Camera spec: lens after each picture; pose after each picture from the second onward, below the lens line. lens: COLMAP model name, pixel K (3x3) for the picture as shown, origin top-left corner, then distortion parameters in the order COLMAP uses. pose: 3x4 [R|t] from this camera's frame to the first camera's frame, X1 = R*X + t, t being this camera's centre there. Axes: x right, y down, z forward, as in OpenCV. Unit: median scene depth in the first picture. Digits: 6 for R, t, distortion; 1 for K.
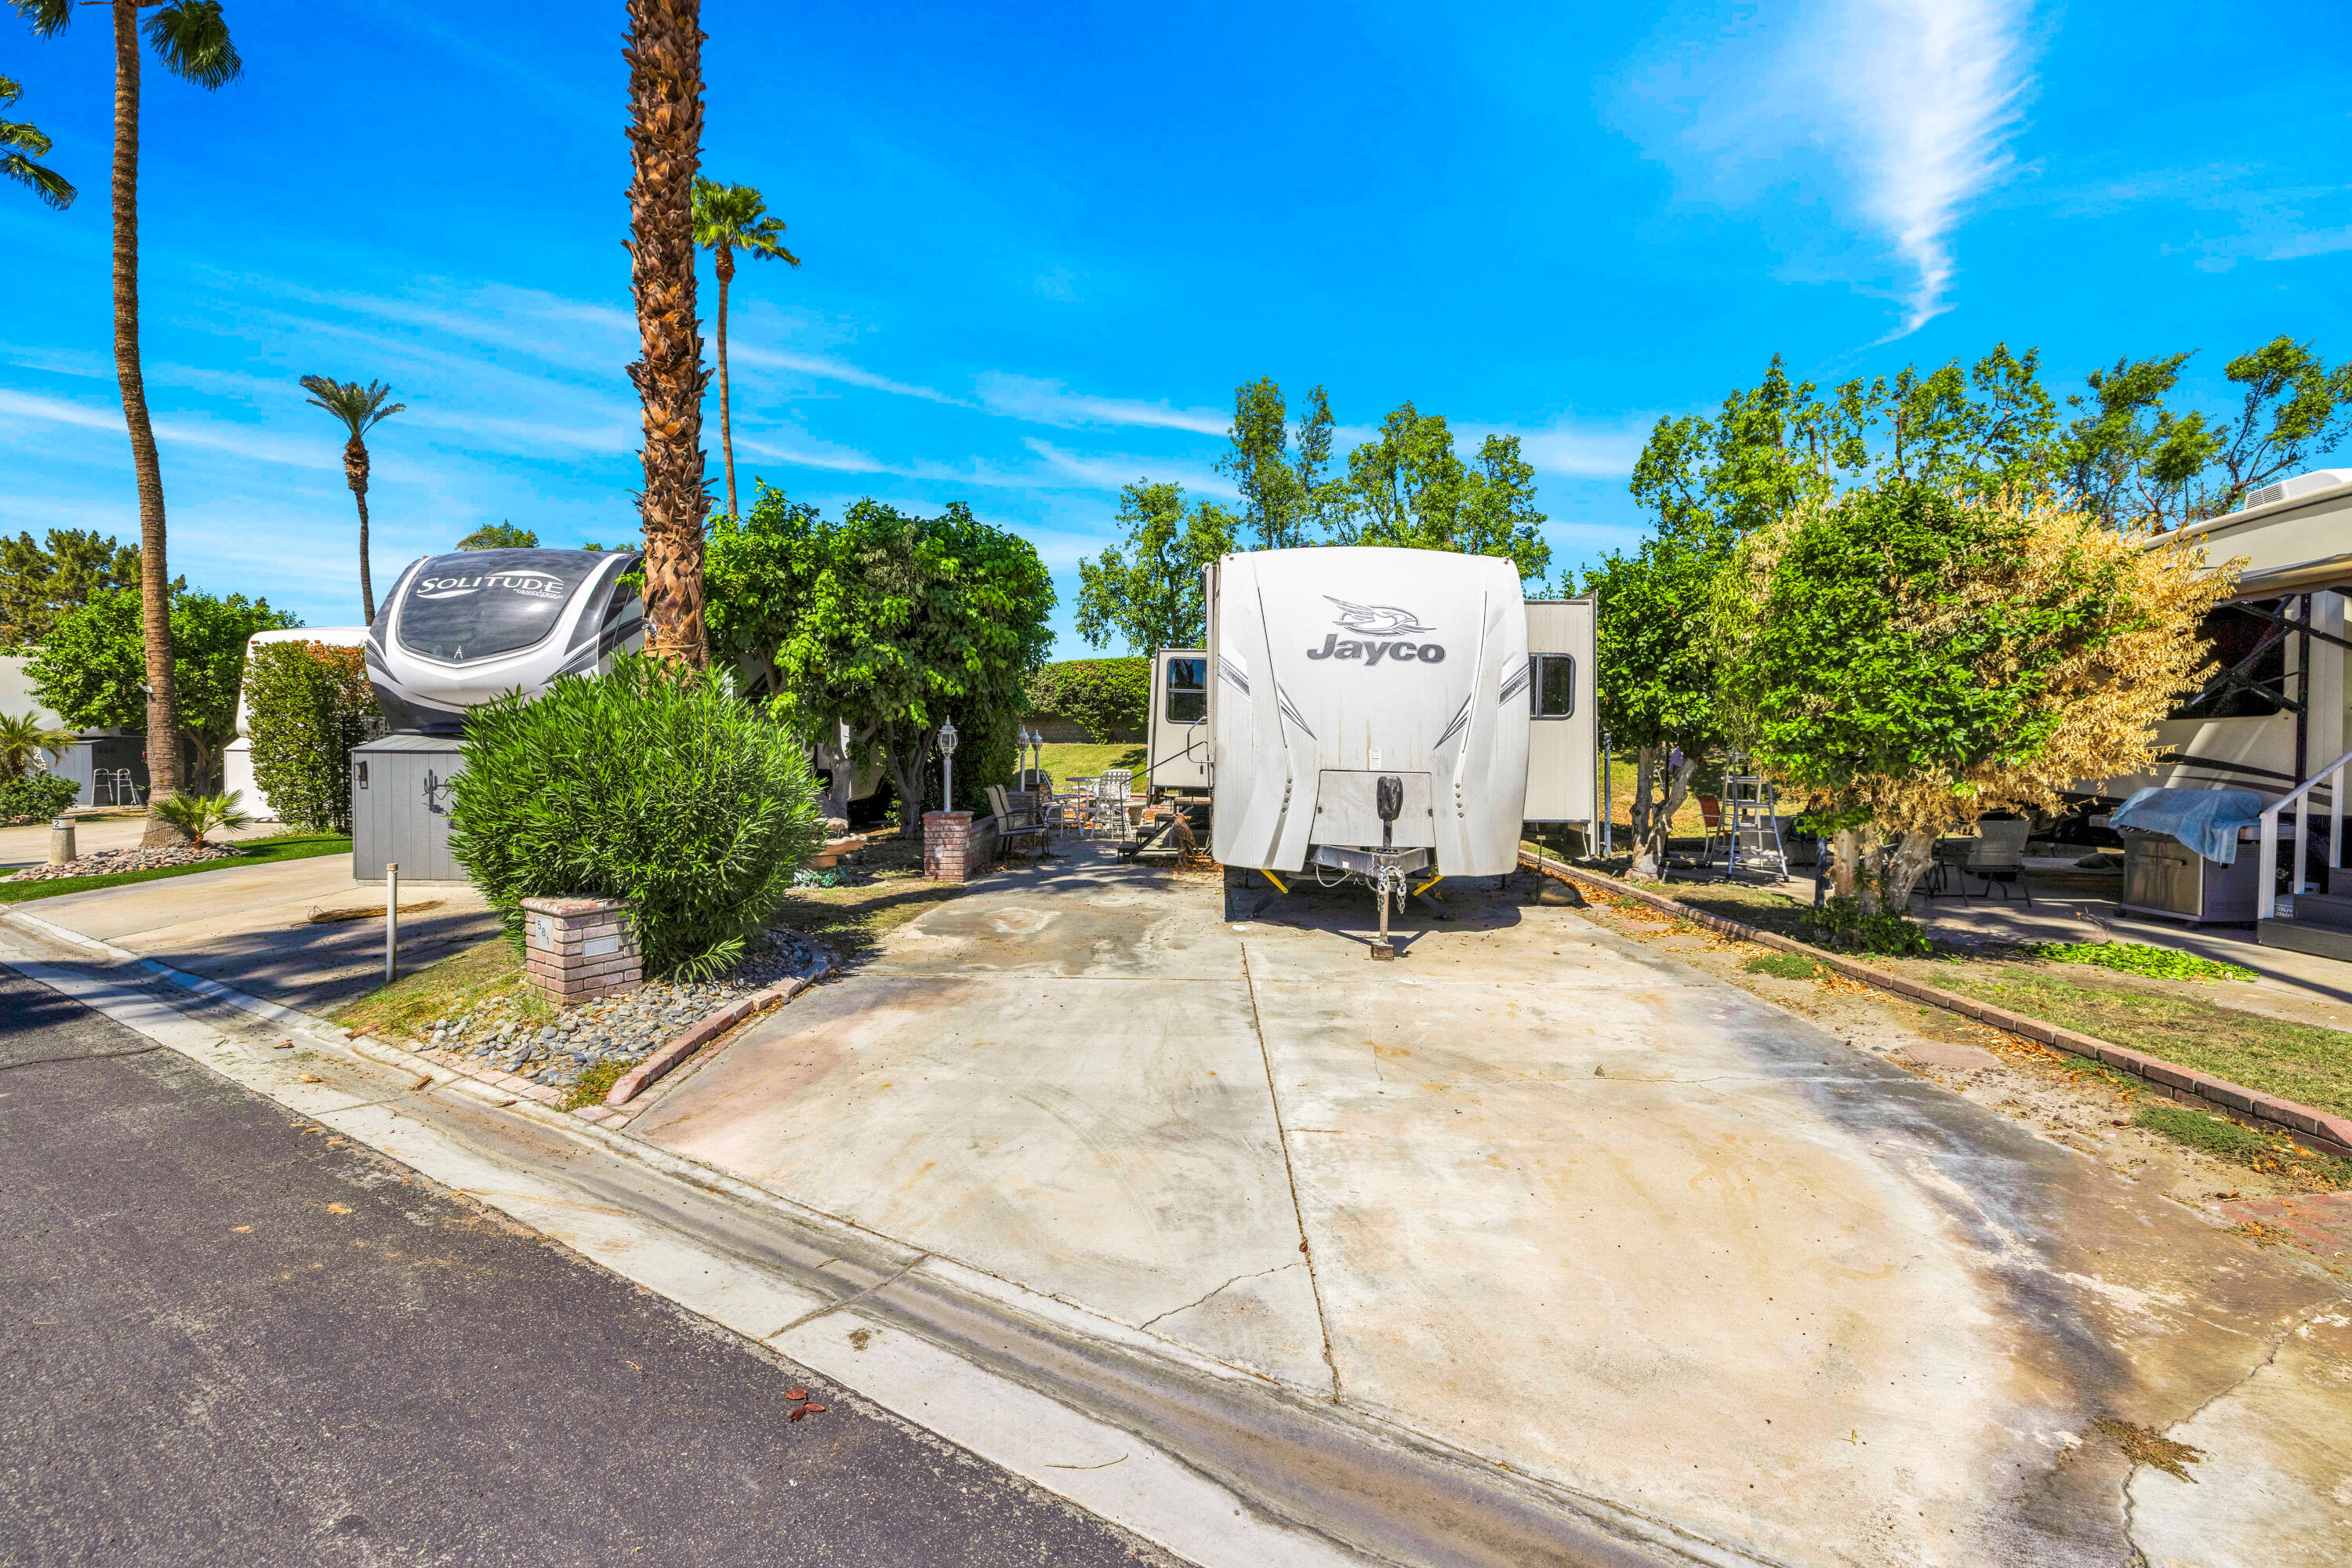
lens RADIAL K [[1005.1, 0, 1174.4], [0, 1005.1, 778.0], [0, 0, 1]] dist [0.000472, -0.000474]
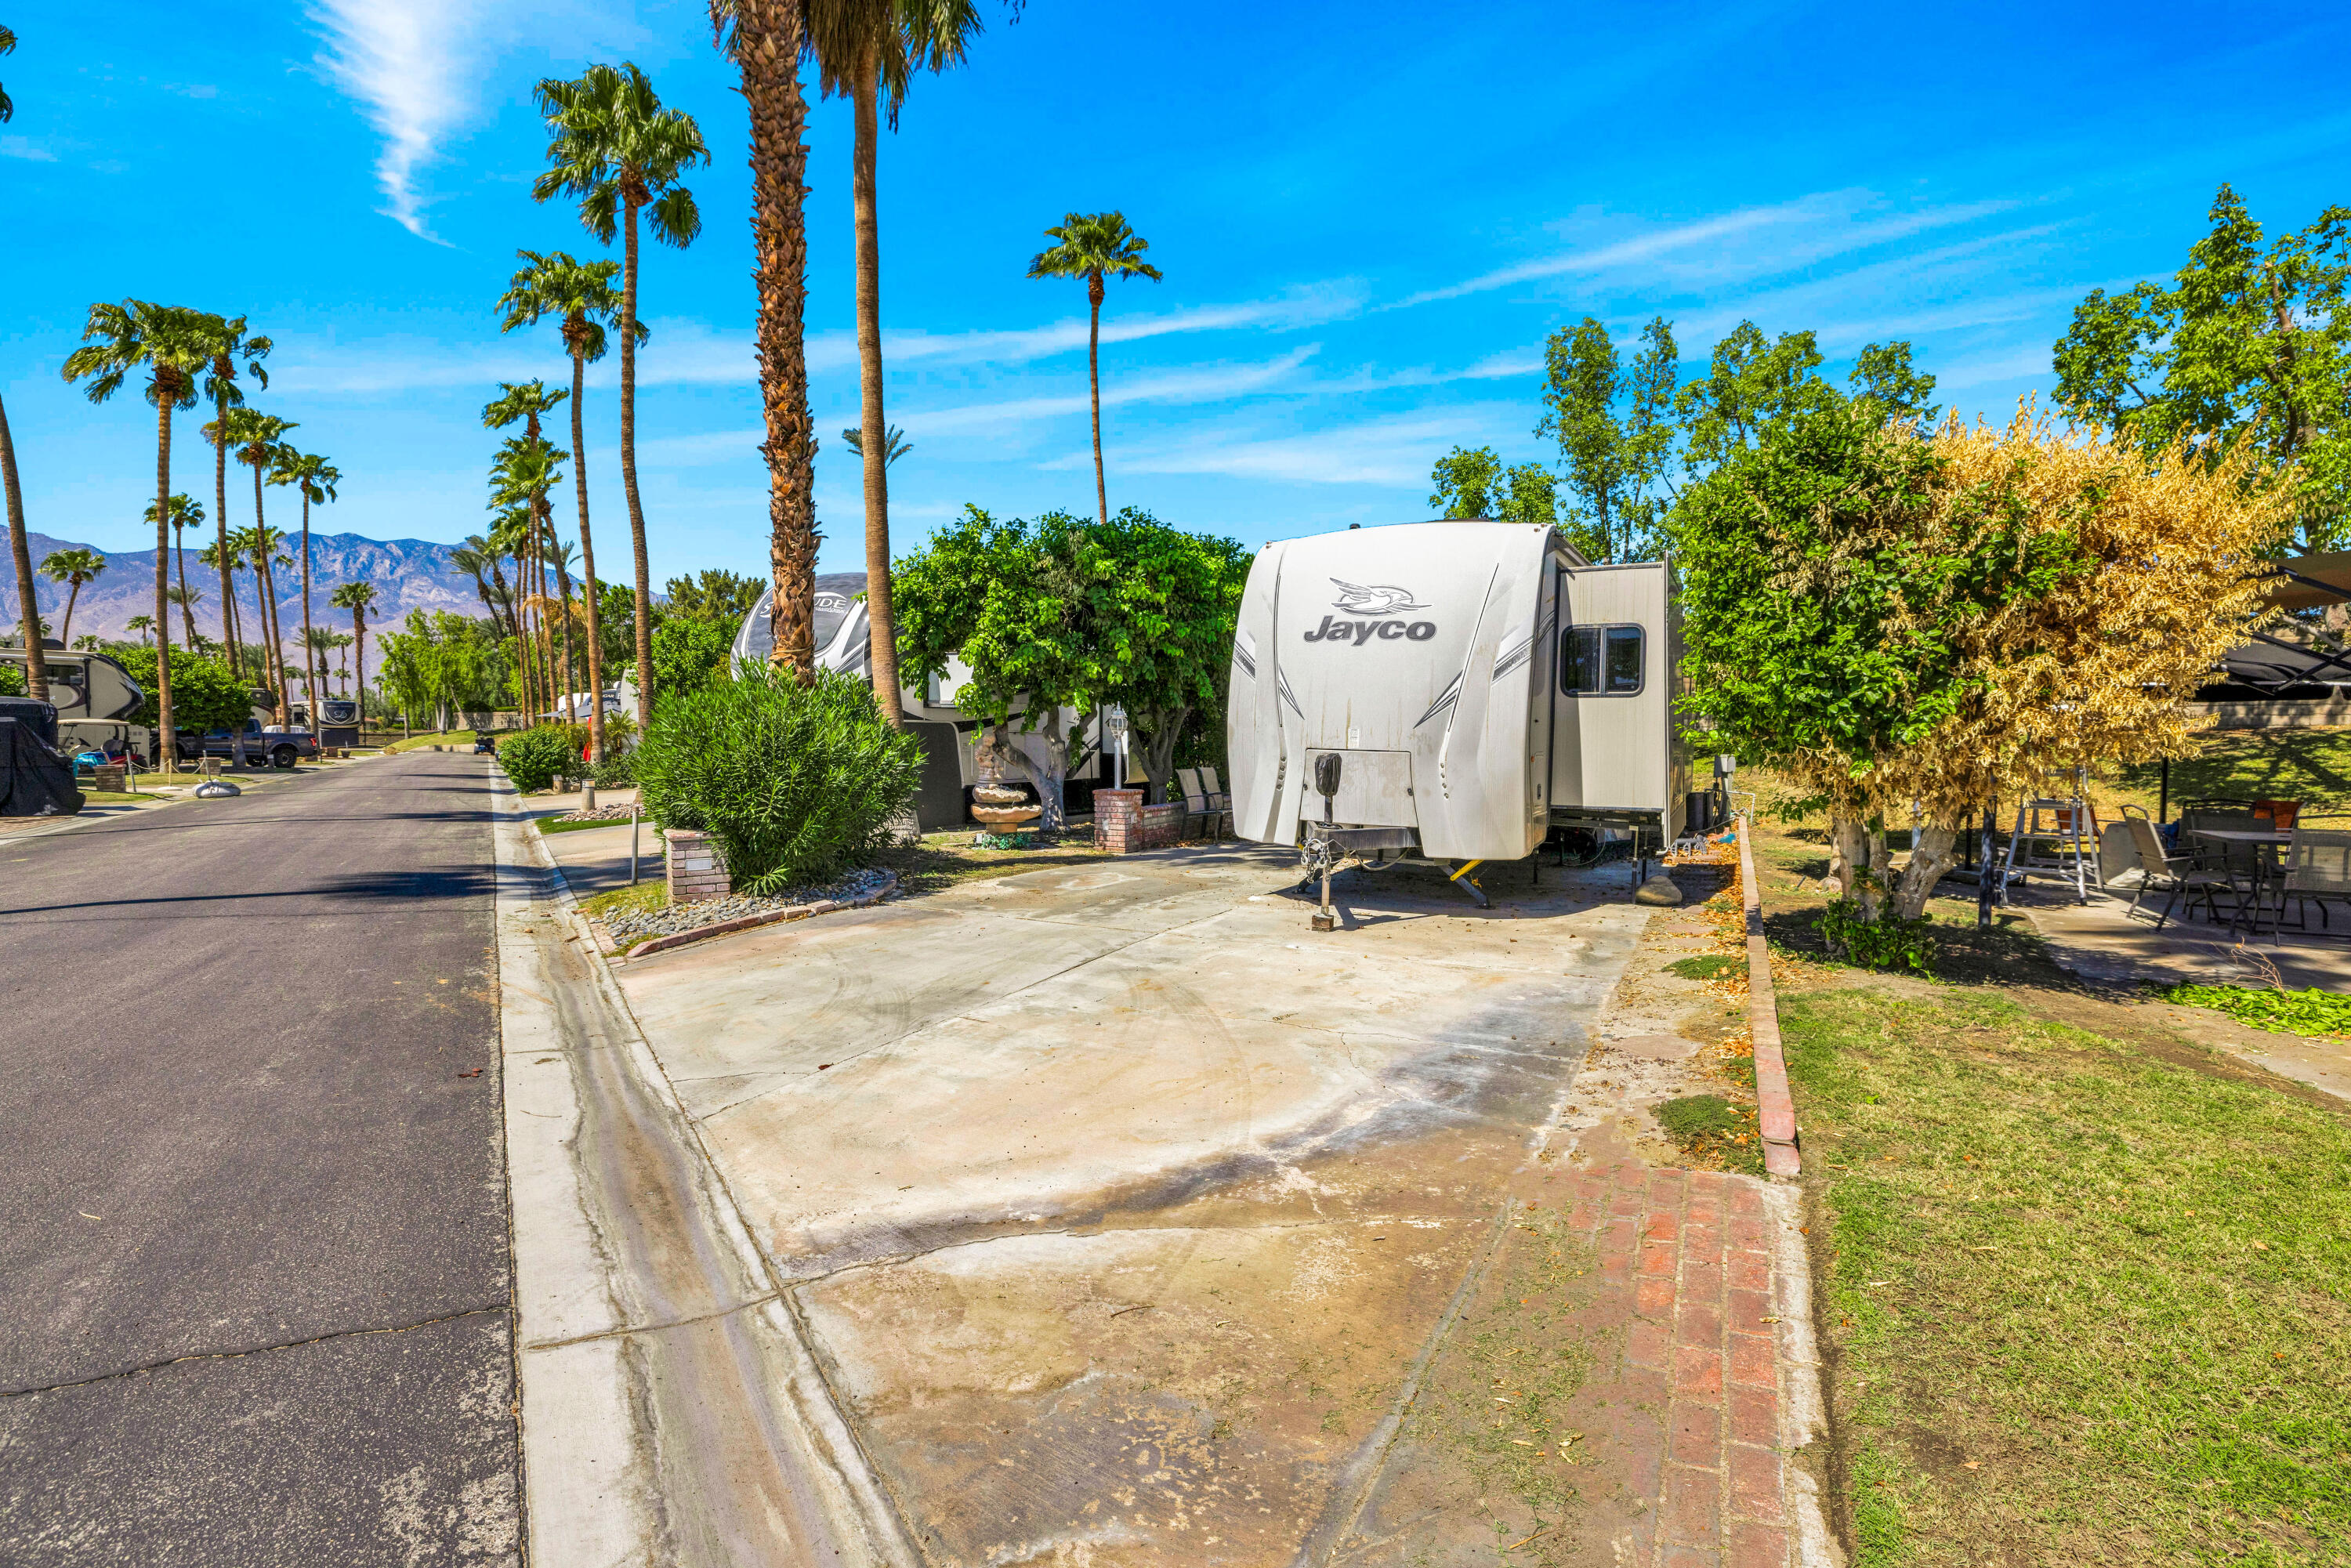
lens RADIAL K [[1089.6, 0, 1175.5], [0, 1089.6, 784.0], [0, 0, 1]] dist [-0.024926, 0.020382]
pose [[0.900955, 0.020275, -0.433439, 0.556496], [-0.015971, 0.999780, 0.013567, 0.017098], [0.433619, -0.005301, 0.901081, -0.074963]]
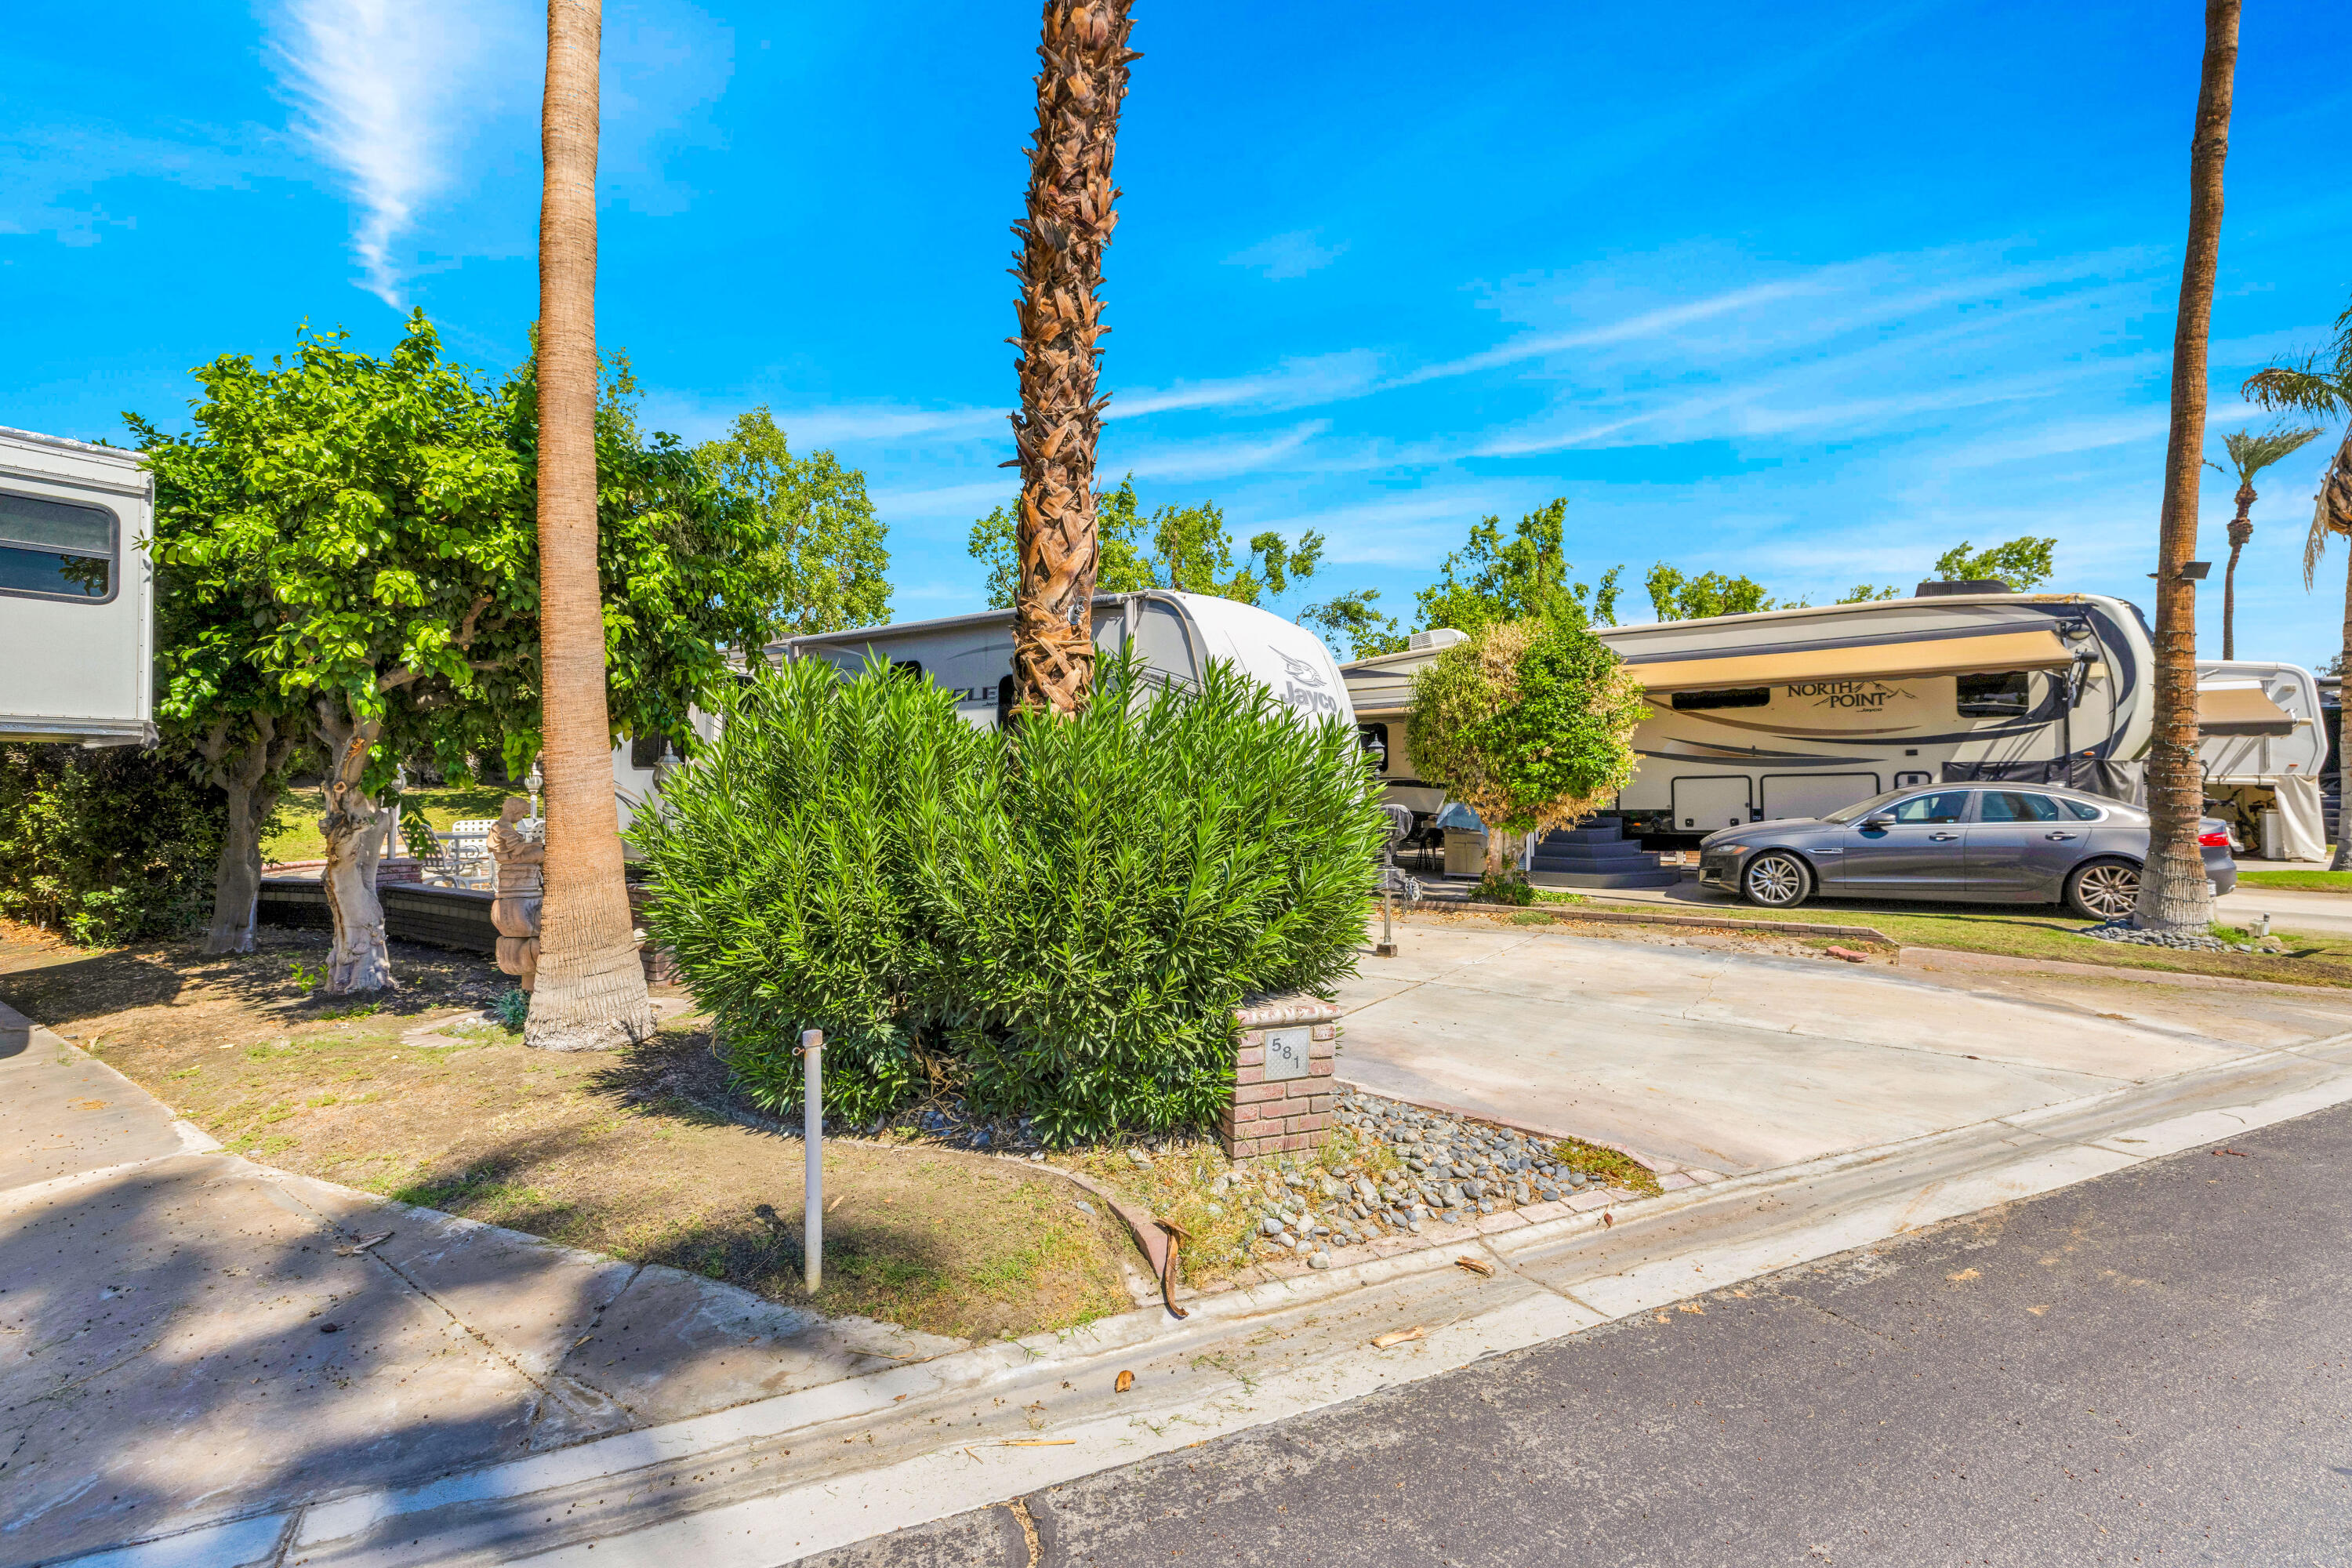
lens RADIAL K [[1090.1, 0, 1176.0], [0, 1090.1, 784.0], [0, 0, 1]] dist [-0.024926, 0.020382]
pose [[0.543609, -0.014071, 0.839220, -1.006476], [0.029652, 0.999557, -0.002448, -0.021331], [-0.838814, 0.026215, 0.543786, 0.516444]]
